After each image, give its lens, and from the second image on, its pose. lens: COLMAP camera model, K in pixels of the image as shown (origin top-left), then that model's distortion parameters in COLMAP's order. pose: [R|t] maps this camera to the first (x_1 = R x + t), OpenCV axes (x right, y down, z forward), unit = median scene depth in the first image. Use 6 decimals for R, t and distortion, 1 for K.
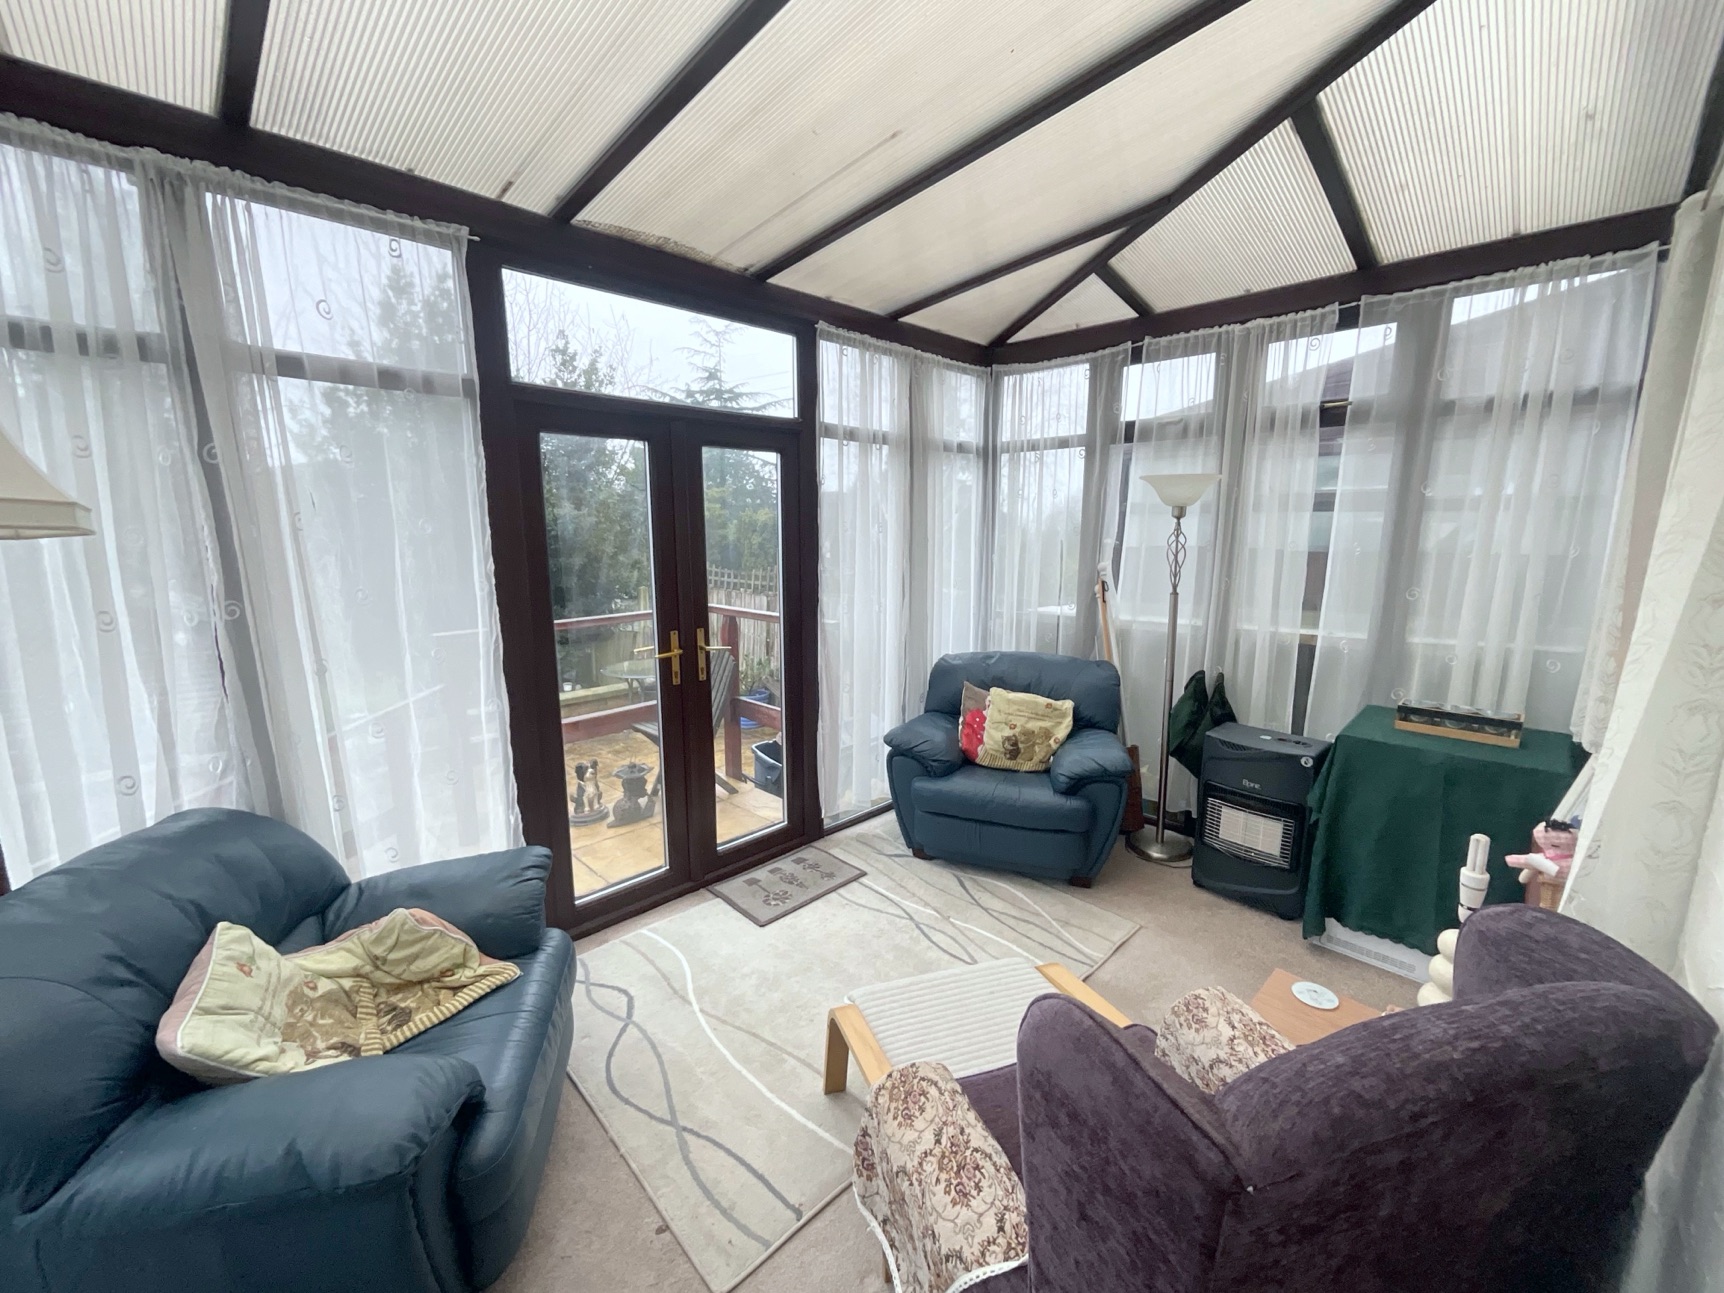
lens RADIAL K [[681.1, 0, 854.6], [0, 681.1, 645.6], [0, 0, 1]] dist [-0.001618, 0.000013]
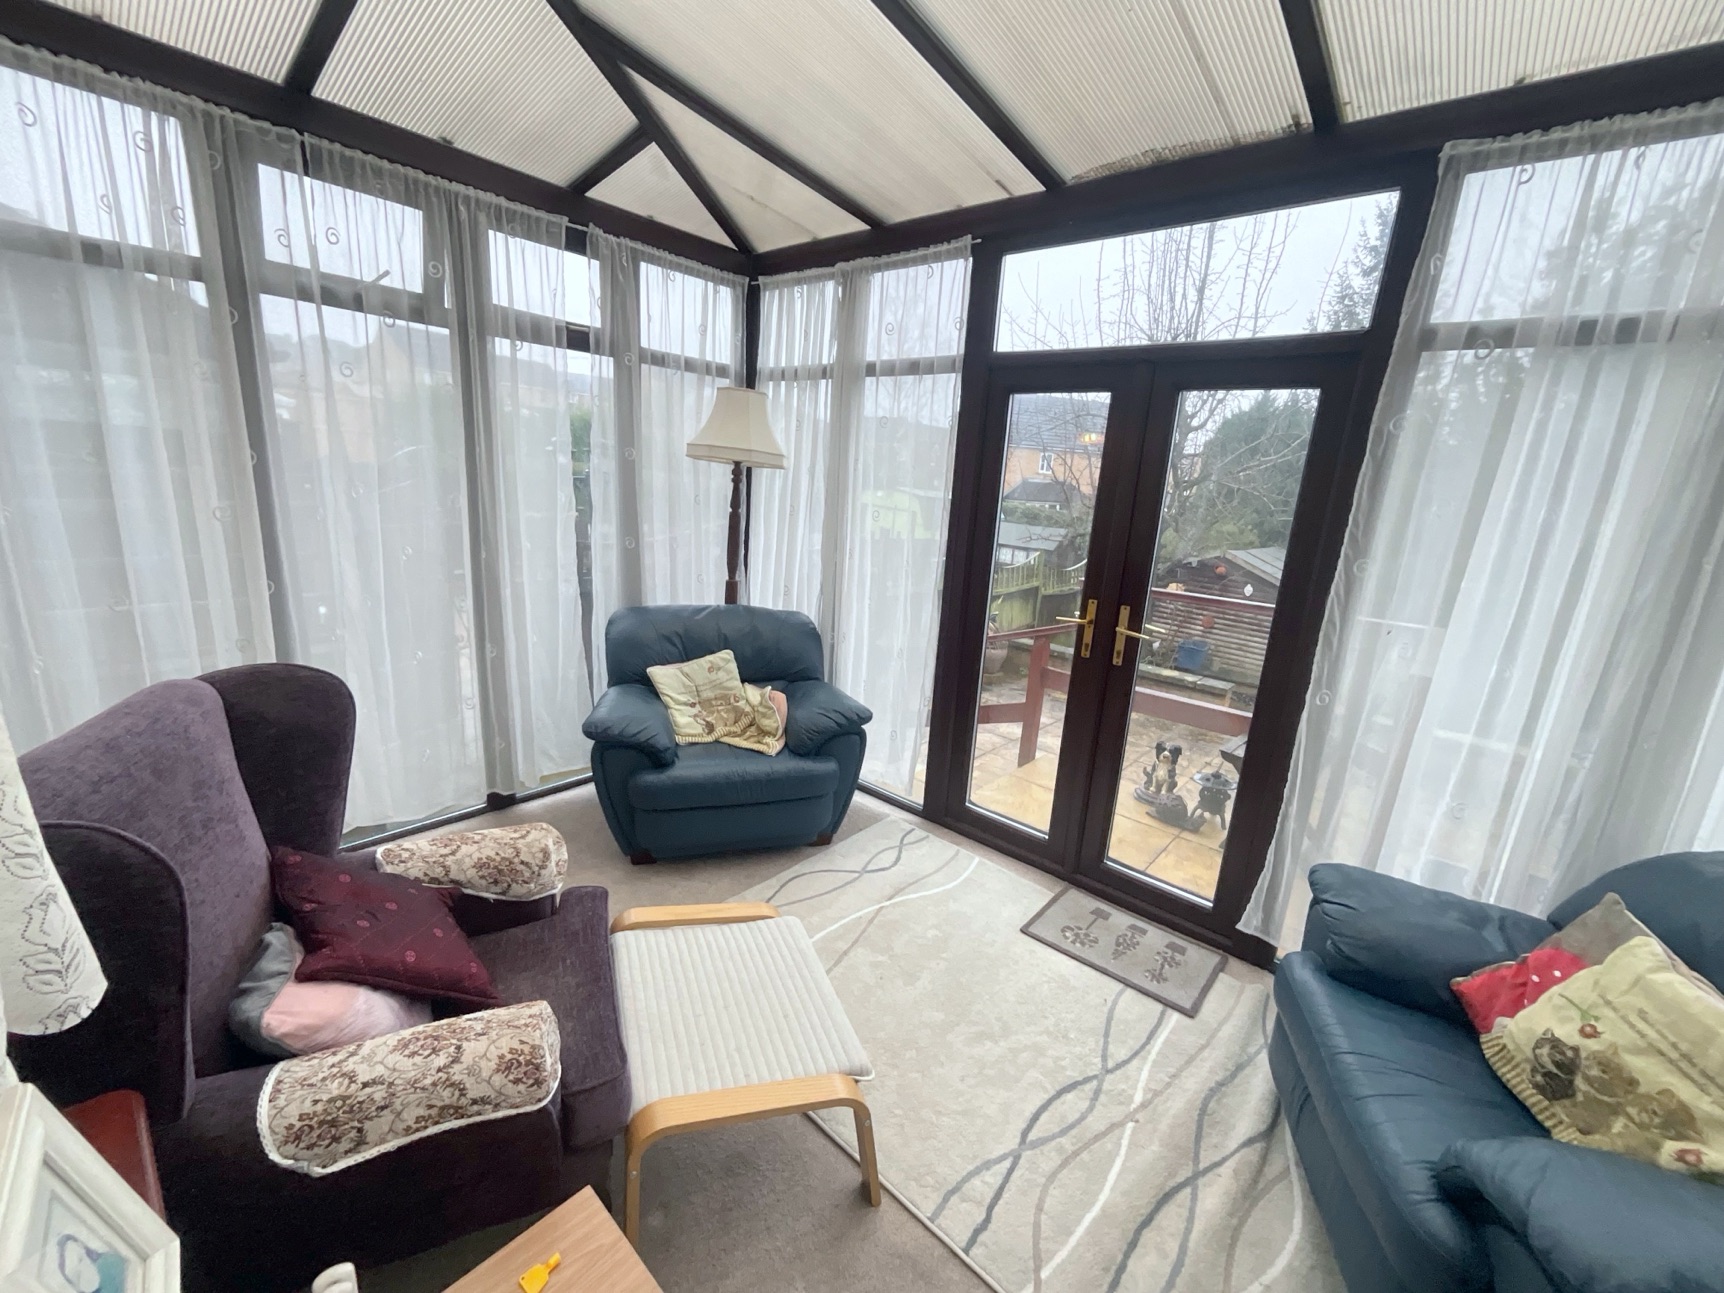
lens RADIAL K [[695.2, 0, 862.0], [0, 695.2, 646.5], [0, 0, 1]] dist [-0.014869, -0.000104]
pose [[0.081698, 0.252014, -0.964269, 0.585203], [-0.231732, 0.945791, 0.227551, -0.095607], [0.969343, 0.204861, 0.135669, 0.545473]]
